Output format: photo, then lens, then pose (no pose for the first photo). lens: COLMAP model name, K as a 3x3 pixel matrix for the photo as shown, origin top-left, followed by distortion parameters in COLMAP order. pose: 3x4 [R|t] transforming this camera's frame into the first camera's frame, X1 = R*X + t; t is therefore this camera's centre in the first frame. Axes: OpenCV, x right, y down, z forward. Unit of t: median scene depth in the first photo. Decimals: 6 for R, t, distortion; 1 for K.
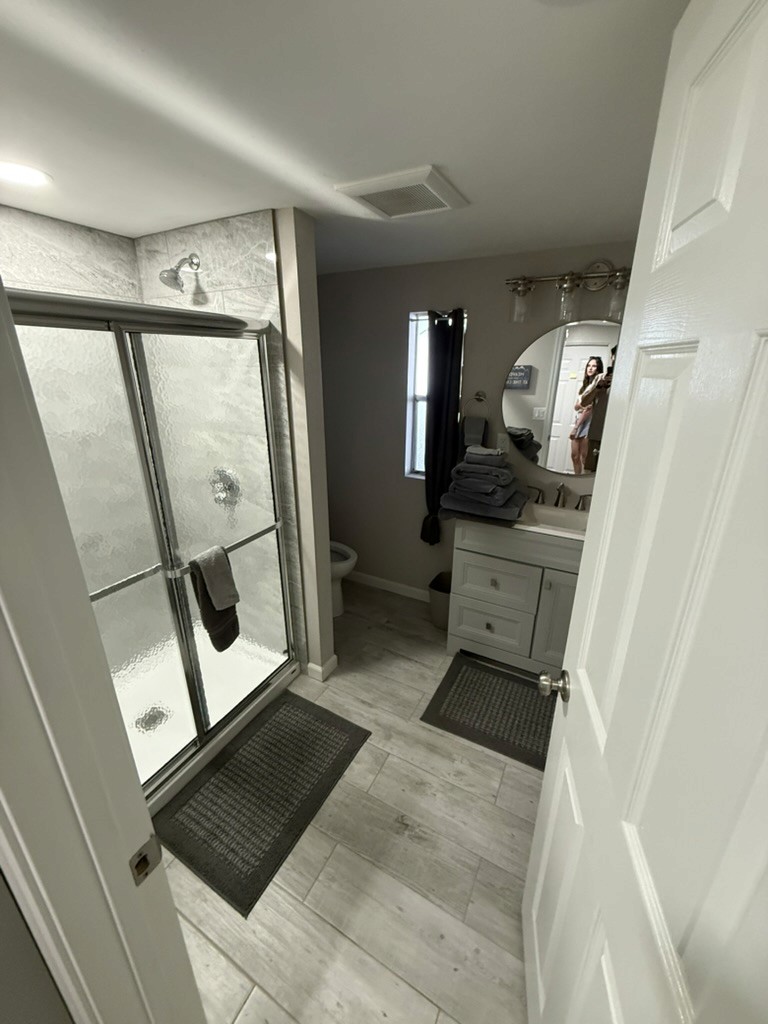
lens RADIAL K [[408.7, 0, 383.8], [0, 408.7, 507.3], [0, 0, 1]] dist [-0.000247, 0.000375]
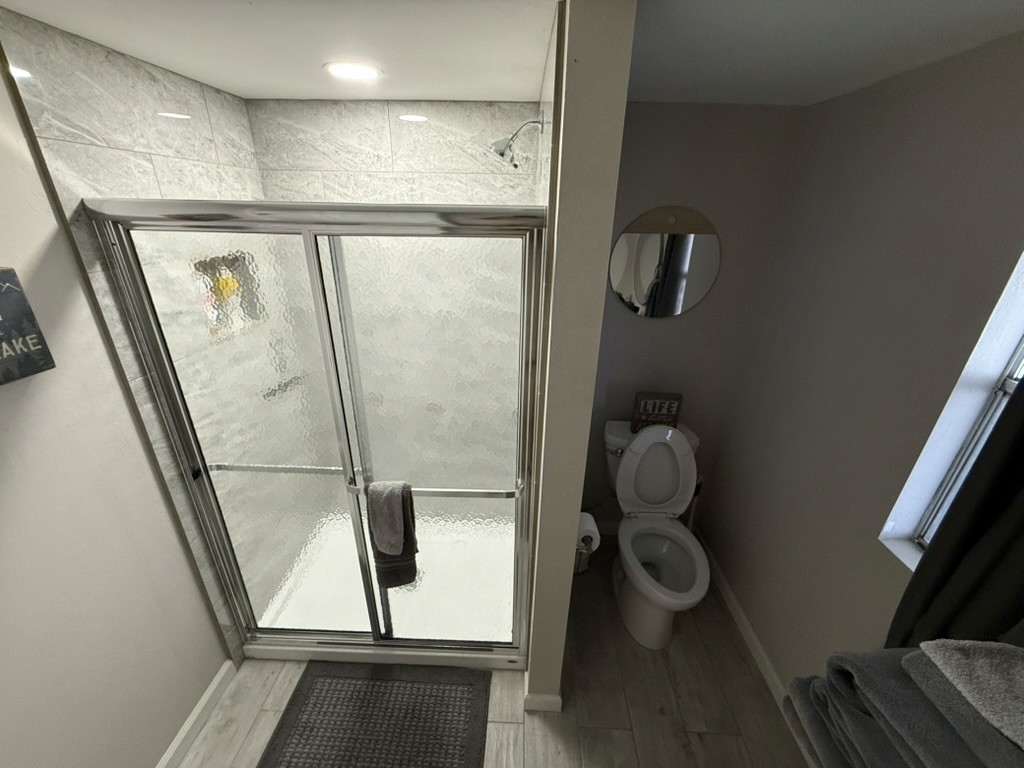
lens RADIAL K [[408.7, 0, 508.5], [0, 408.7, 384.0], [0, 0, 1]] dist [-0.000247, 0.000375]
pose [[0.440894, 0.361792, -0.821413, 0.286517], [-0.314863, 0.919348, 0.235924, -0.337087], [0.840520, 0.154615, 0.519250, 0.668892]]
